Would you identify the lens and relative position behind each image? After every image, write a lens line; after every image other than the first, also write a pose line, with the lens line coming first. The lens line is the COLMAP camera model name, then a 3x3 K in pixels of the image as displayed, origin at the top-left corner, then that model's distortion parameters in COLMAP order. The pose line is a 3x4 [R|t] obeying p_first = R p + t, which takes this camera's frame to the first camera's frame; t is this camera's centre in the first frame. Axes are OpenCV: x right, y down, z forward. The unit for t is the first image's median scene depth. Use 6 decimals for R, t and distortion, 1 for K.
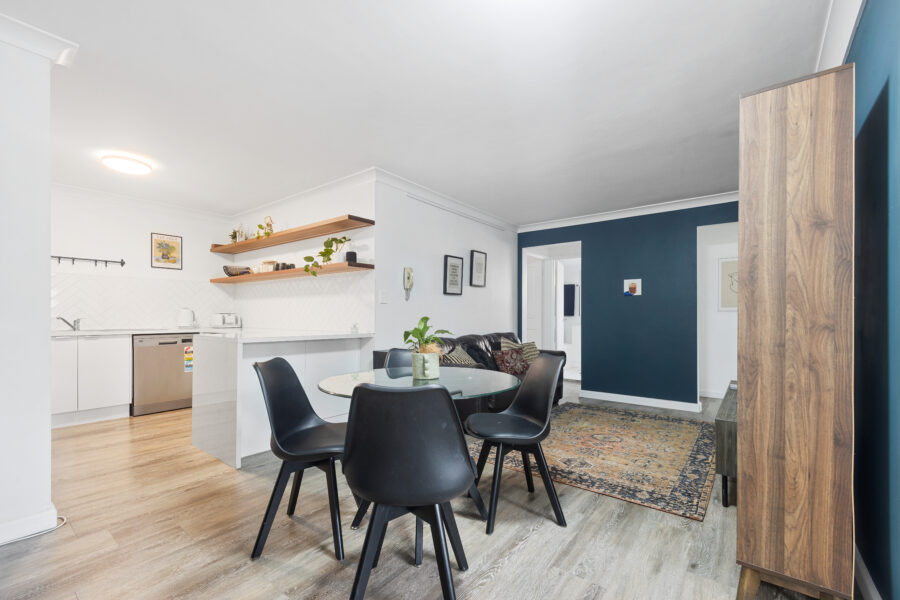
lens RADIAL K [[385.1, 0, 463.8], [0, 385.1, 314.8], [0, 0, 1]] dist [0.001595, -0.000057]
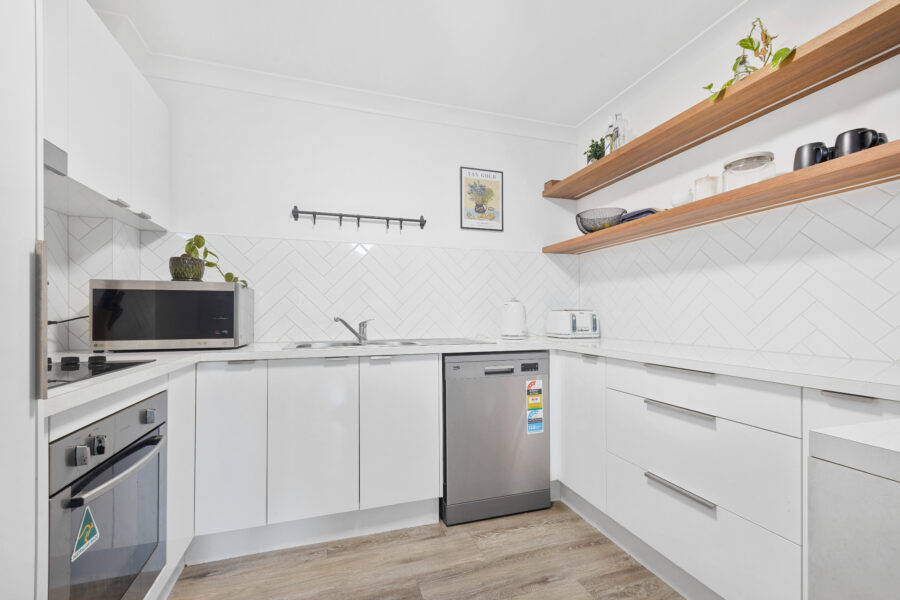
lens RADIAL K [[385.1, 0, 463.8], [0, 385.1, 314.8], [0, 0, 1]] dist [0.001595, -0.000057]
pose [[0.833990, -0.010093, -0.551688, -0.536764], [0.008247, 0.999949, -0.005827, 0.005733], [0.551719, 0.000310, 0.834030, 0.575593]]
